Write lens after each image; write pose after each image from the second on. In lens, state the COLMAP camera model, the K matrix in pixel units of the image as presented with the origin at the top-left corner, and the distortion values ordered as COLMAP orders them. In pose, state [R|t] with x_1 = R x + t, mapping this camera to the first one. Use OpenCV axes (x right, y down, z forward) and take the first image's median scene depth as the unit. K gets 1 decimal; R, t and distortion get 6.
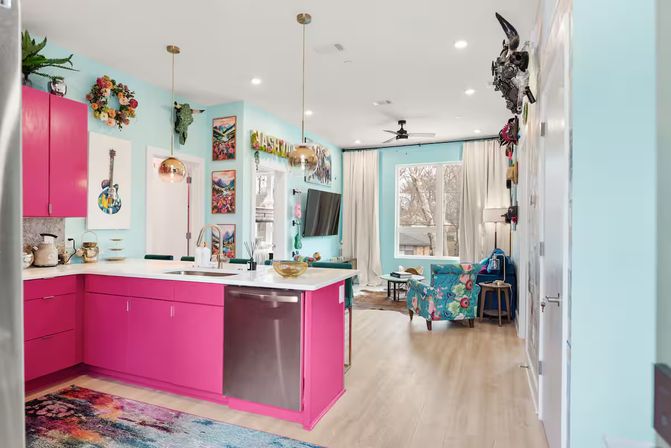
lens RADIAL K [[387.6, 0, 317.4], [0, 387.6, 226.8], [0, 0, 1]] dist [-0.002320, -0.000562]
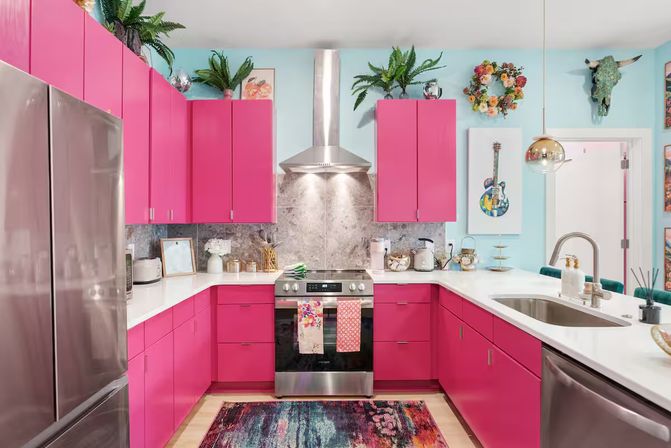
lens RADIAL K [[377.8, 0, 335.5], [0, 377.8, 224.0], [0, 0, 1]] dist [-0.002957, -0.000490]
pose [[0.422386, -0.002436, -0.906413, 0.087489], [0.000786, 0.999997, -0.002320, -0.015383], [0.906416, 0.000267, 0.422386, 0.321950]]
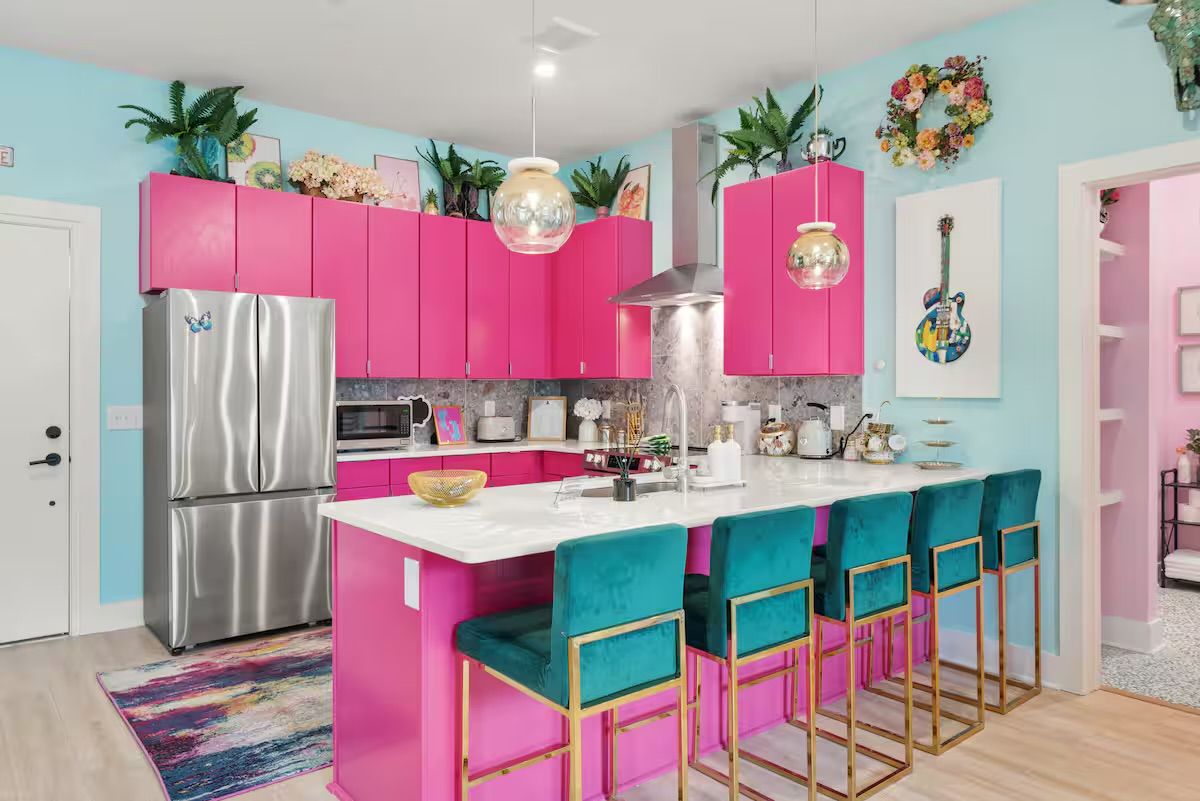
lens RADIAL K [[798.0, 0, 600.2], [0, 798.0, 380.9], [0, 0, 1]] dist [-0.000374, -0.000040]
pose [[-0.436413, -0.008949, -0.899702, 0.469606], [-0.003423, 0.999960, -0.008286, -0.003934], [0.899740, -0.000537, -0.436427, 1.070203]]
